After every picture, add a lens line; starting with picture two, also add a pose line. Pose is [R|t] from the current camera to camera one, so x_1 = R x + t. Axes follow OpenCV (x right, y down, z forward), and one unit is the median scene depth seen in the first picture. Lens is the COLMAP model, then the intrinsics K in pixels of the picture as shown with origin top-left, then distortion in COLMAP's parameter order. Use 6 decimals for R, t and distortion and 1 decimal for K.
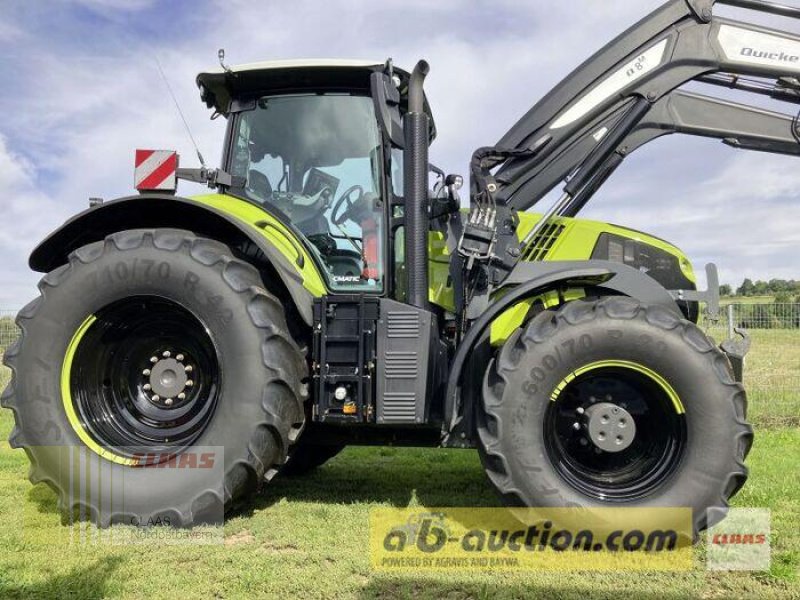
lens RADIAL K [[665.4, 0, 403.6], [0, 665.4, 297.4], [0, 0, 1]] dist [0.039265, -0.043624]
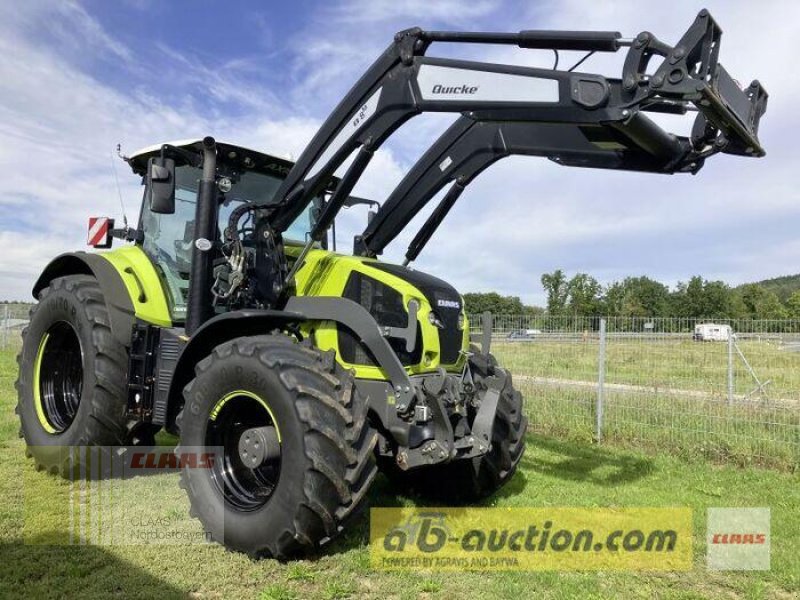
lens RADIAL K [[665.4, 0, 403.6], [0, 665.4, 297.4], [0, 0, 1]] dist [0.039265, -0.043624]
pose [[0.843798, 0.009473, -0.536577, 1.033834], [0.003961, 0.999707, 0.023878, -0.084963], [0.536646, -0.022274, 0.843513, 0.138907]]
